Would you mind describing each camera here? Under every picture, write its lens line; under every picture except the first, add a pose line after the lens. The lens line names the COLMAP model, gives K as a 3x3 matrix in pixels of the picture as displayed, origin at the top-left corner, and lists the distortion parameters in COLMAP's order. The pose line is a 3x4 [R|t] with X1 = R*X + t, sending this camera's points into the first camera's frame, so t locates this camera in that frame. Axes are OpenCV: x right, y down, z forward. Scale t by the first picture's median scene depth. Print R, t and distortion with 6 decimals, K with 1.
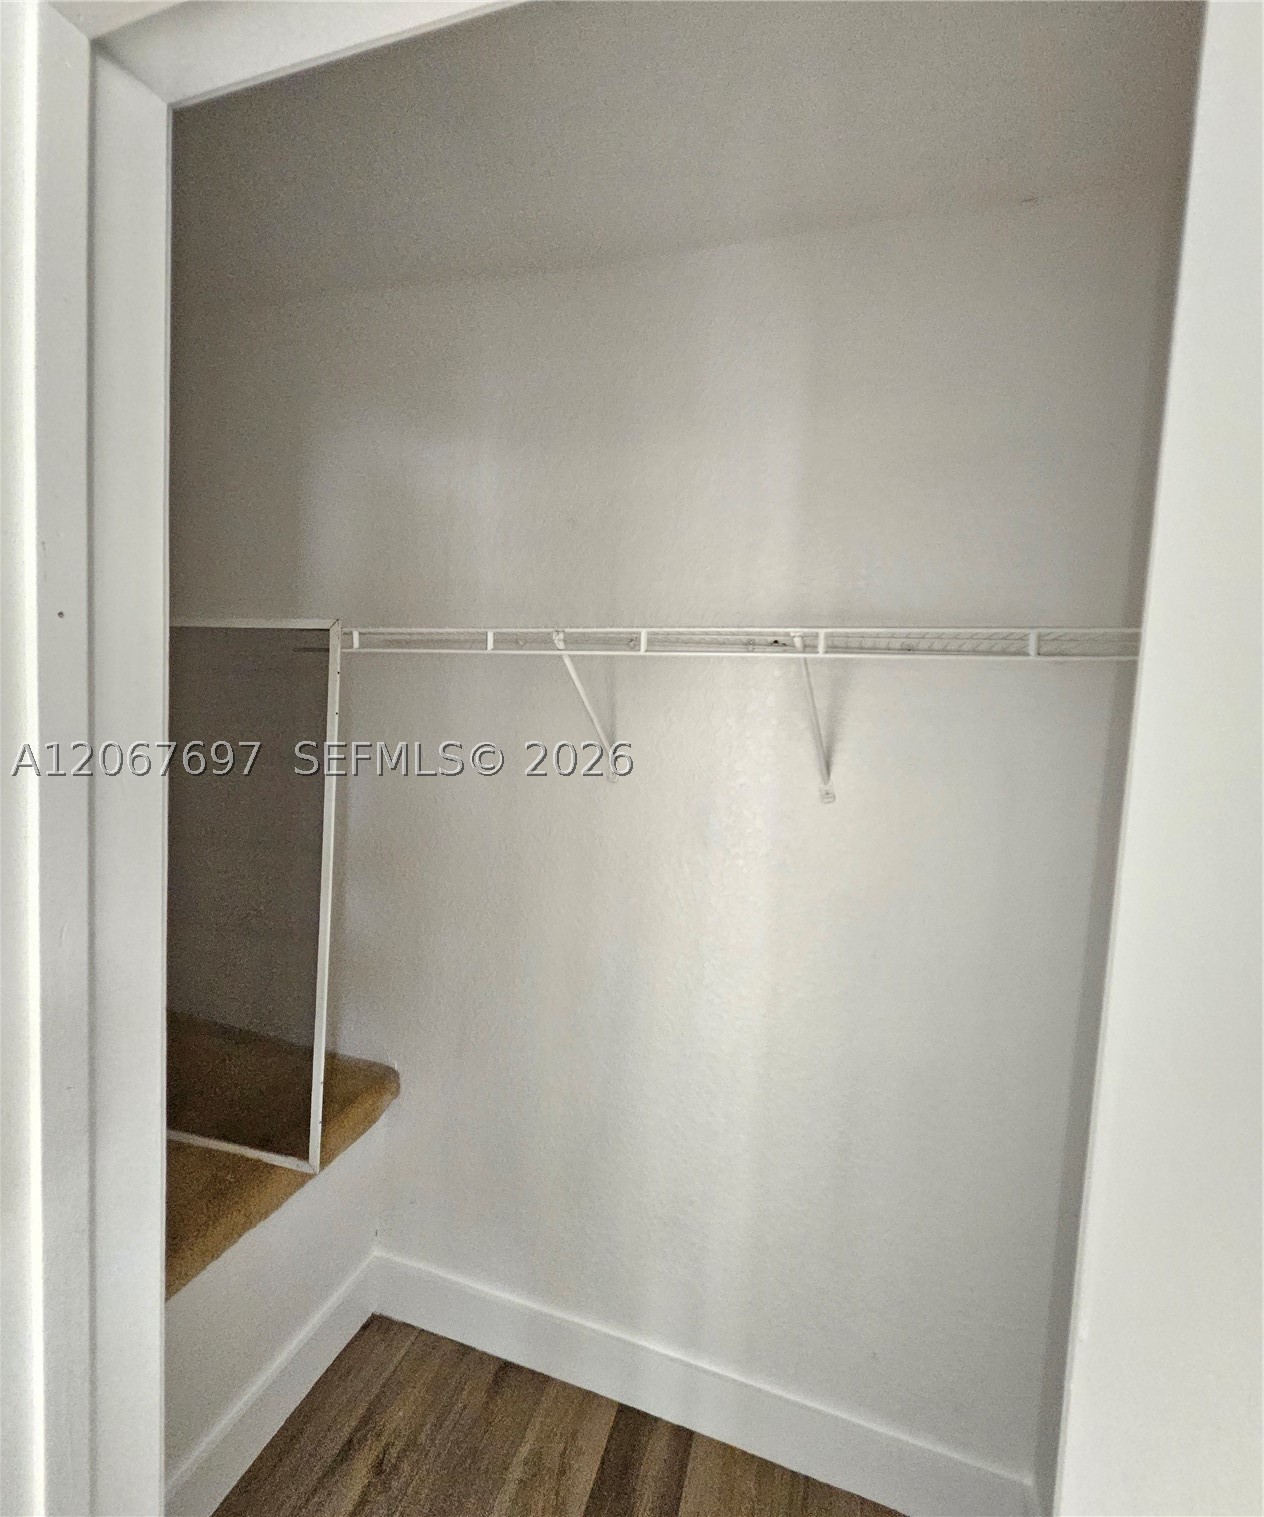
lens RADIAL K [[680.6, 0, 634.3], [0, 680.6, 737.6], [0, 0, 1]] dist [-0.004605, 0.000047]
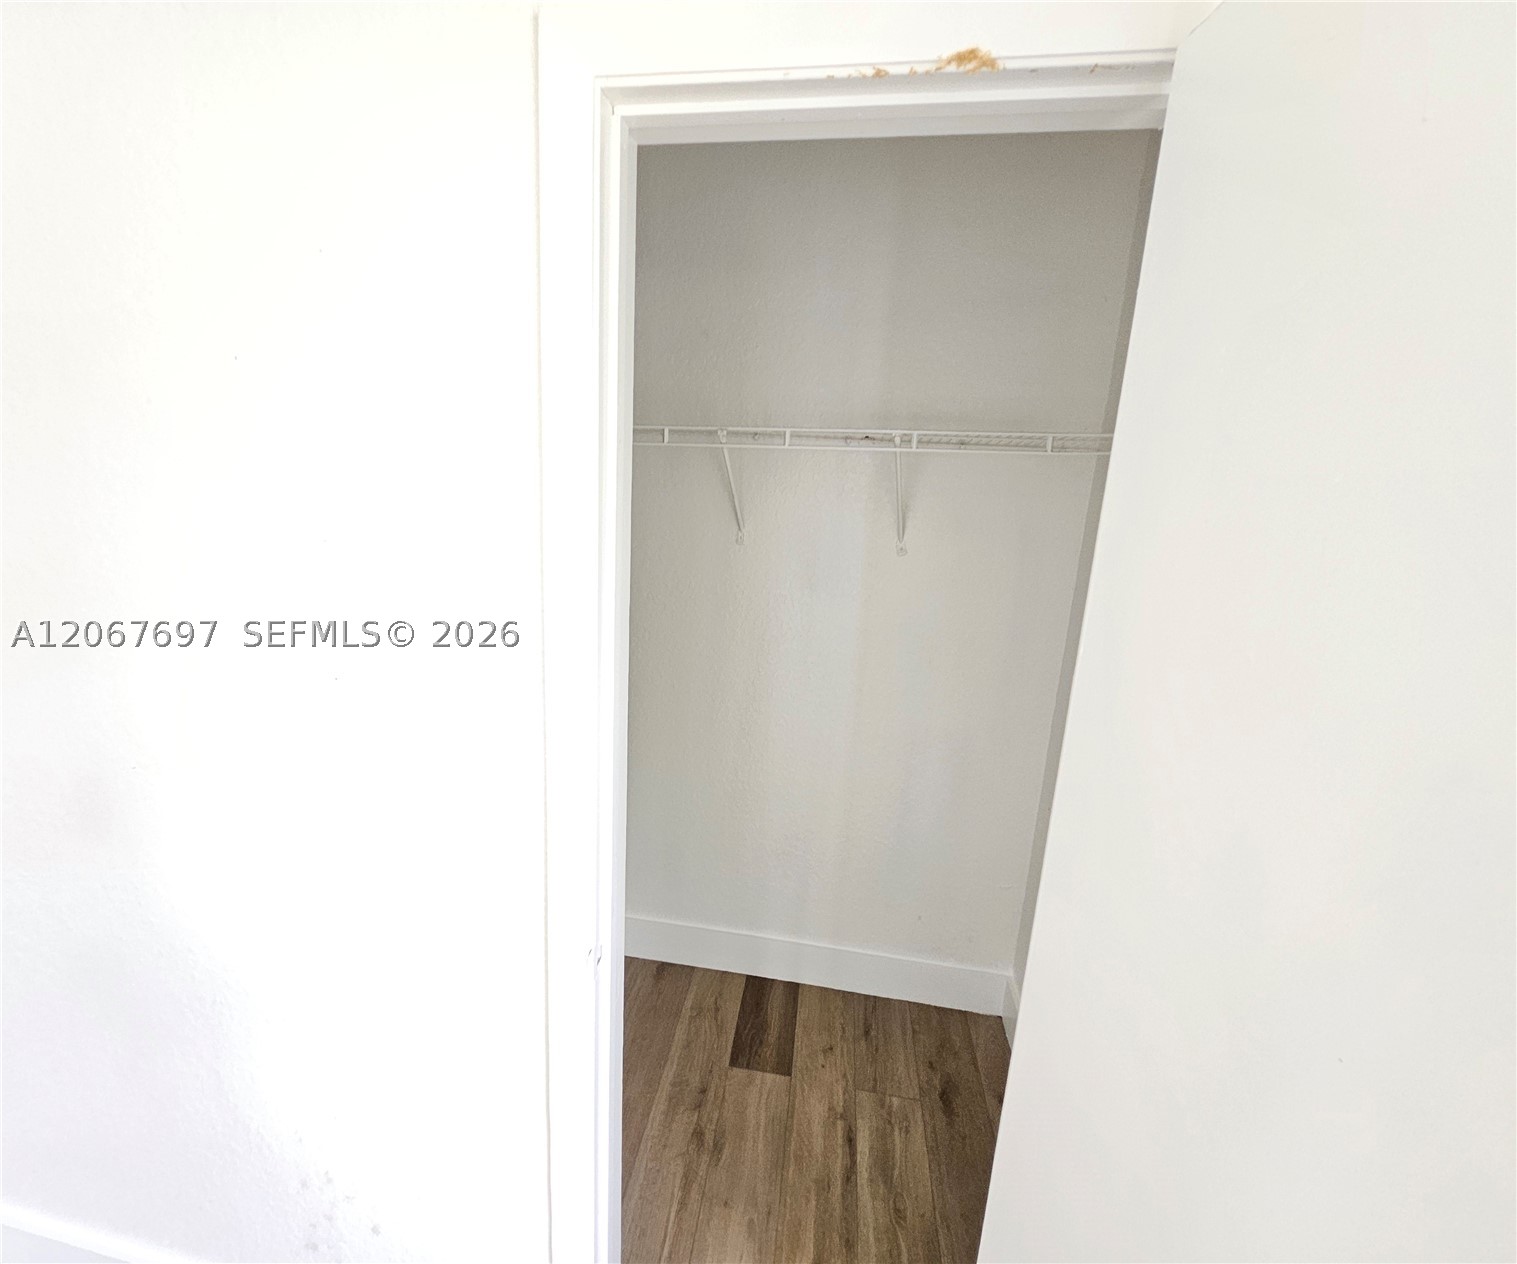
lens RADIAL K [[661.0, 0, 736.8], [0, 661.0, 626.9], [0, 0, 1]] dist [-0.004093, -0.000384]
pose [[0.990913, -0.027661, 0.131632, -0.244921], [0.007999, 0.989013, 0.147613, 0.036932], [-0.134268, -0.145219, 0.980247, -0.328767]]
